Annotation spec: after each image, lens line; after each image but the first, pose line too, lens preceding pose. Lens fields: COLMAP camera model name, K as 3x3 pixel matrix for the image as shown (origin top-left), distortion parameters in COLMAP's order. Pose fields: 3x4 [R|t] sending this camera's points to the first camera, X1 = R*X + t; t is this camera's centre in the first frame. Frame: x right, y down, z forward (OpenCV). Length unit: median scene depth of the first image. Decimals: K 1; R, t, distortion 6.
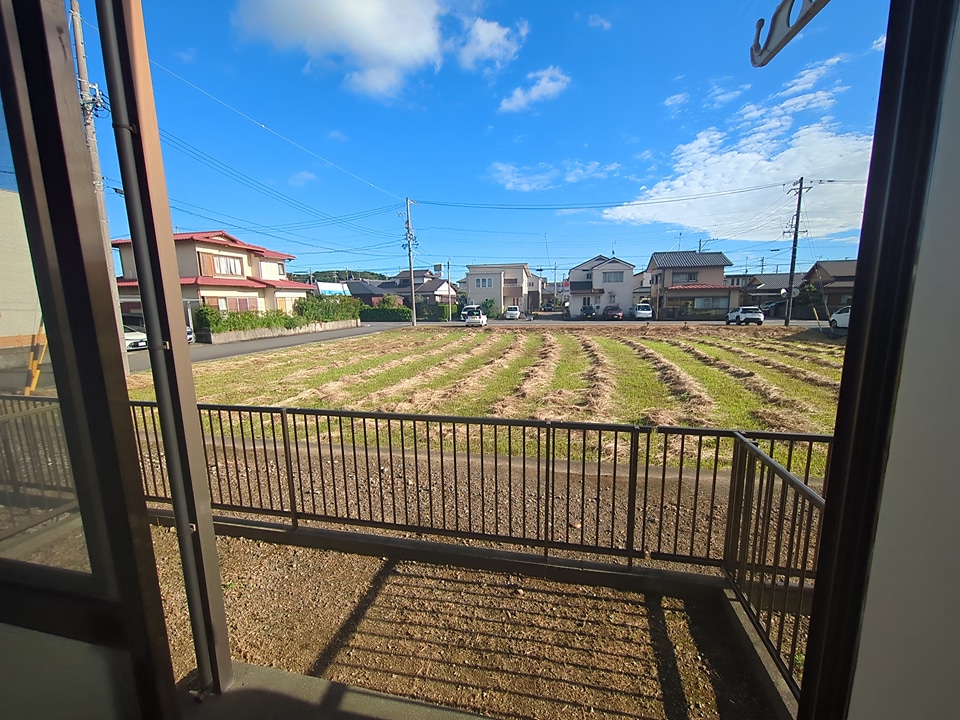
lens RADIAL K [[380.4, 0, 483.6], [0, 380.4, 359.2], [0, 0, 1]] dist [-0.002066, 0.000923]
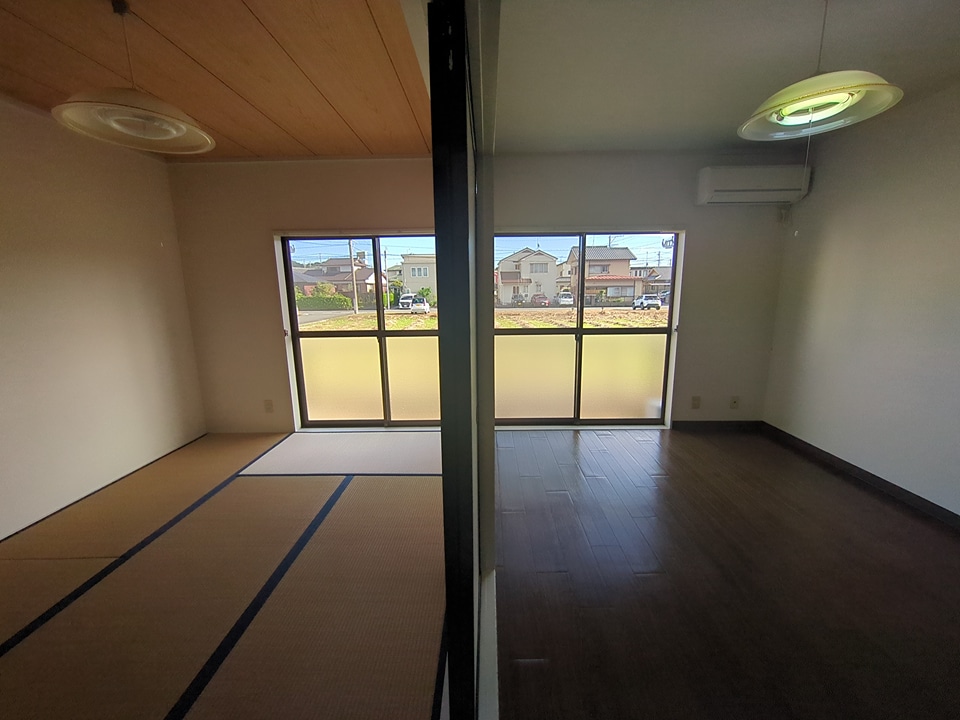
lens RADIAL K [[380.4, 0, 483.6], [0, 380.4, 359.2], [0, 0, 1]] dist [-0.002066, 0.000923]
pose [[0.980110, -0.033927, 0.195534, -0.097111], [0.028369, 0.999112, 0.031159, 0.021914], [-0.196417, -0.024993, 0.980202, -0.131305]]
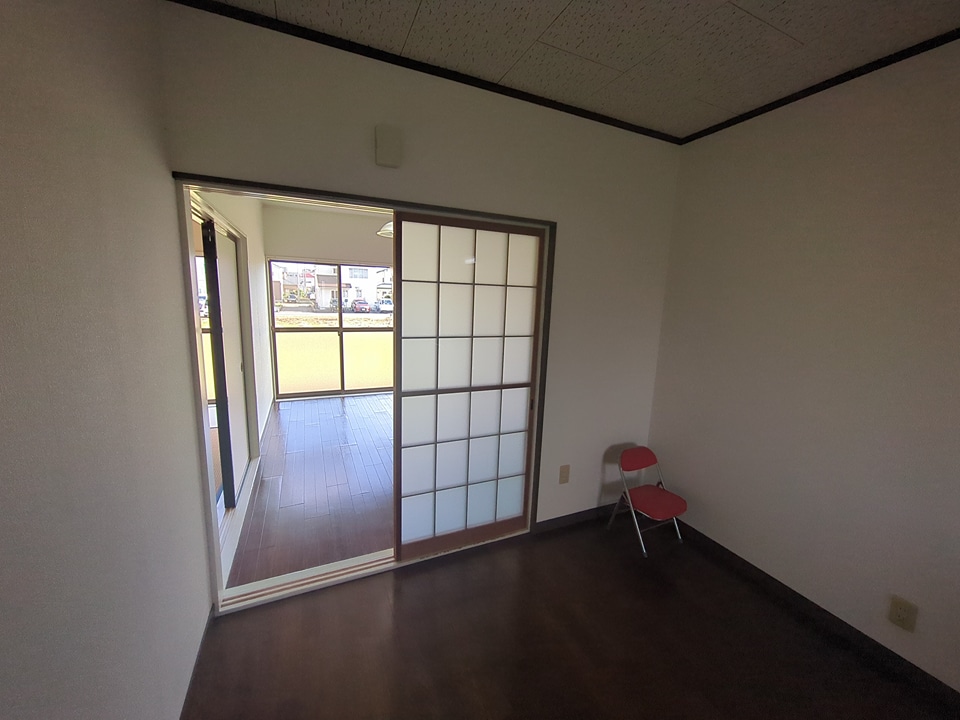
lens RADIAL K [[380.4, 0, 483.6], [0, 380.4, 359.2], [0, 0, 1]] dist [-0.002066, 0.000923]
pose [[0.800195, -0.059278, 0.596803, -0.096803], [0.049387, 0.998237, 0.032933, 0.031499], [-0.597703, 0.003122, 0.801712, -0.227625]]
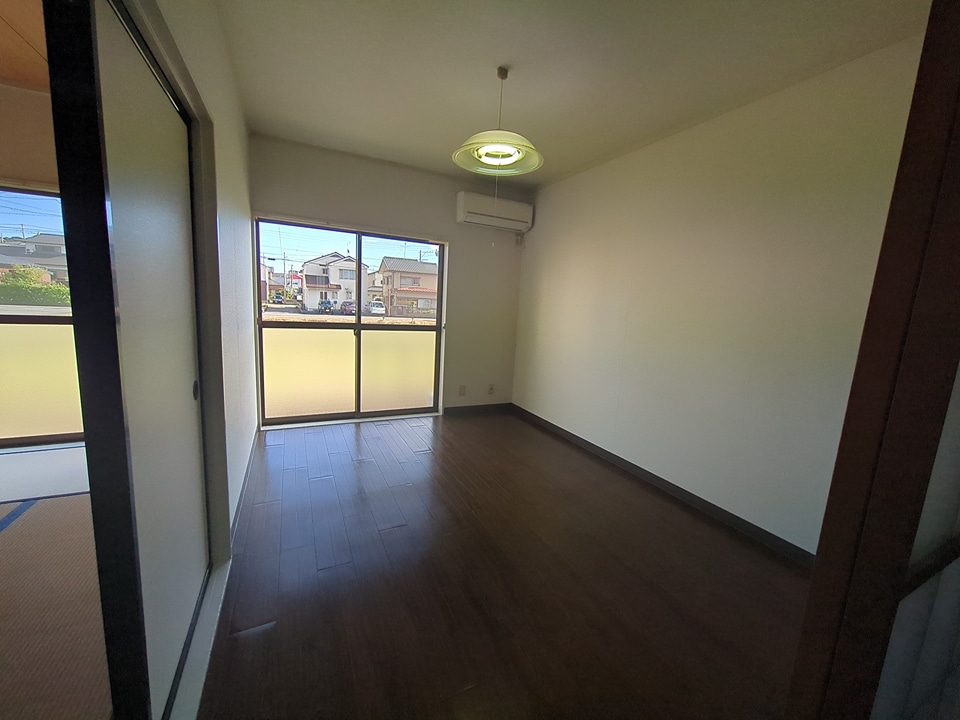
lens RADIAL K [[380.4, 0, 483.6], [0, 380.4, 359.2], [0, 0, 1]] dist [-0.002066, 0.000923]
pose [[0.780591, -0.034424, 0.624094, -0.086542], [0.029829, 0.999396, 0.017817, 0.029439], [-0.624330, 0.004709, 0.781146, -0.145954]]
